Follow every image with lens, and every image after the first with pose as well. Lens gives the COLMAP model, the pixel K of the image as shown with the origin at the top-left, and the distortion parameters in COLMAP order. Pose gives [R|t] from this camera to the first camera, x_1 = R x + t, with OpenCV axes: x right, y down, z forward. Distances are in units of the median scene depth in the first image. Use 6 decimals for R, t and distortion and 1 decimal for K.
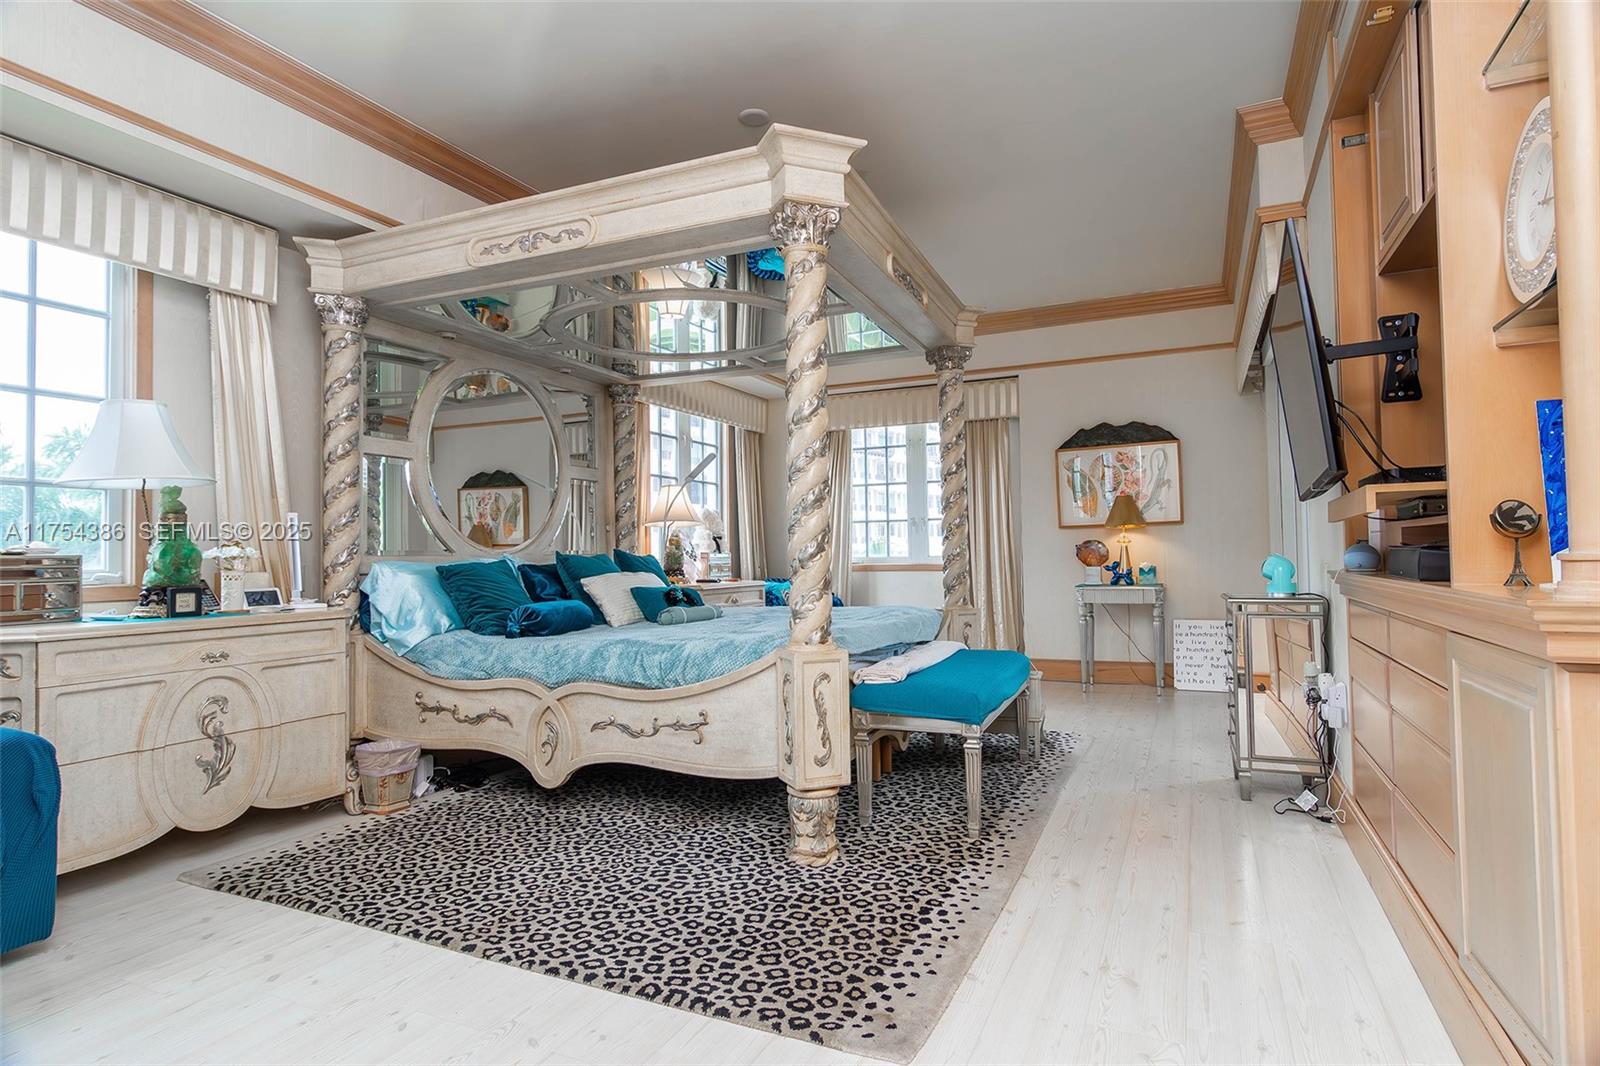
lens RADIAL K [[853.7, 0, 800.7], [0, 853.7, 525.8], [0, 0, 1]] dist [0.003331, -0.000500]
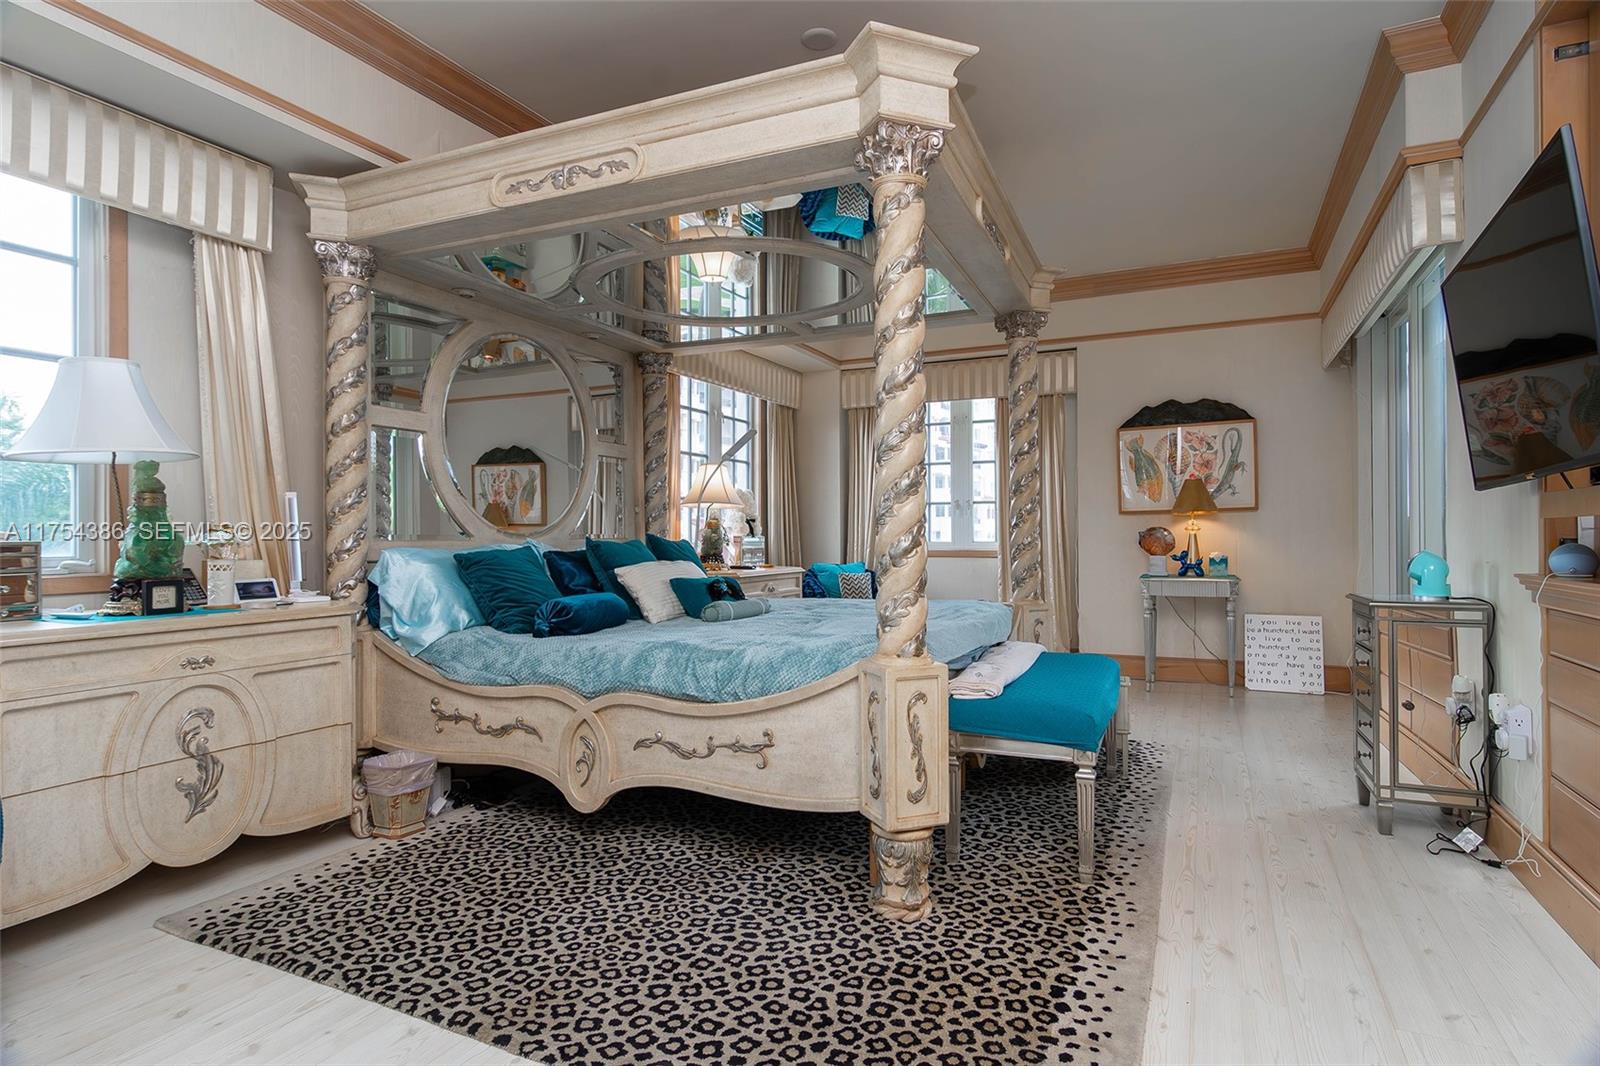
lens RADIAL K [[853.7, 0, 799.5], [0, 853.7, 525.5], [0, 0, 1]] dist [0.003331, -0.000500]
pose [[0.999900, 0.009504, -0.010446, -0.071623], [-0.009241, 0.999647, 0.024917, -0.008611], [0.010679, -0.024818, 0.999635, 0.144614]]
